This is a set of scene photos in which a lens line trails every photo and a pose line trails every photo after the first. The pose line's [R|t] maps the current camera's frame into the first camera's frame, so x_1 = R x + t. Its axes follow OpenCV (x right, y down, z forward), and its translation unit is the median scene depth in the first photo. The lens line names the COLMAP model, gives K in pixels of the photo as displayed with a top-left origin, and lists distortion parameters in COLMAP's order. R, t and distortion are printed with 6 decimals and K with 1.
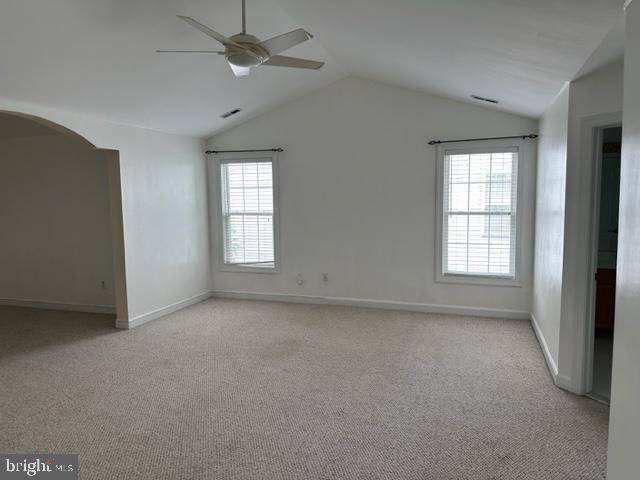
lens RADIAL K [[448.1, 0, 321.0], [0, 448.1, 242.0], [0, 0, 1]] dist [0.074828, -0.088421]
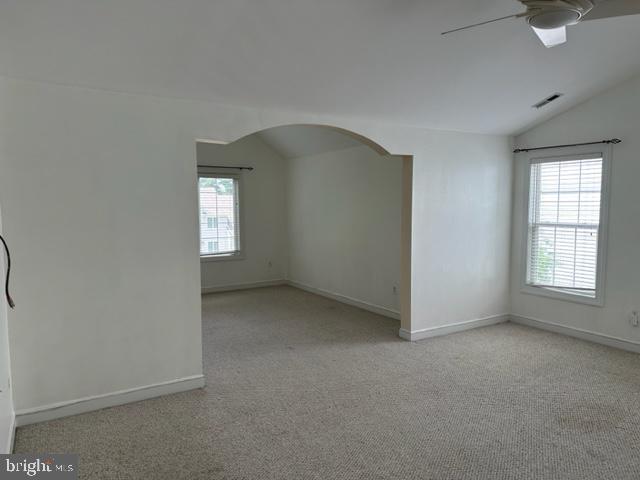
lens RADIAL K [[448.1, 0, 321.0], [0, 448.1, 242.0], [0, 0, 1]] dist [0.074828, -0.088421]
pose [[0.776358, 0.063638, -0.627072, 0.012157], [-0.071087, 0.997383, 0.013208, -0.014515], [0.626271, 0.034322, 0.778850, 0.117589]]
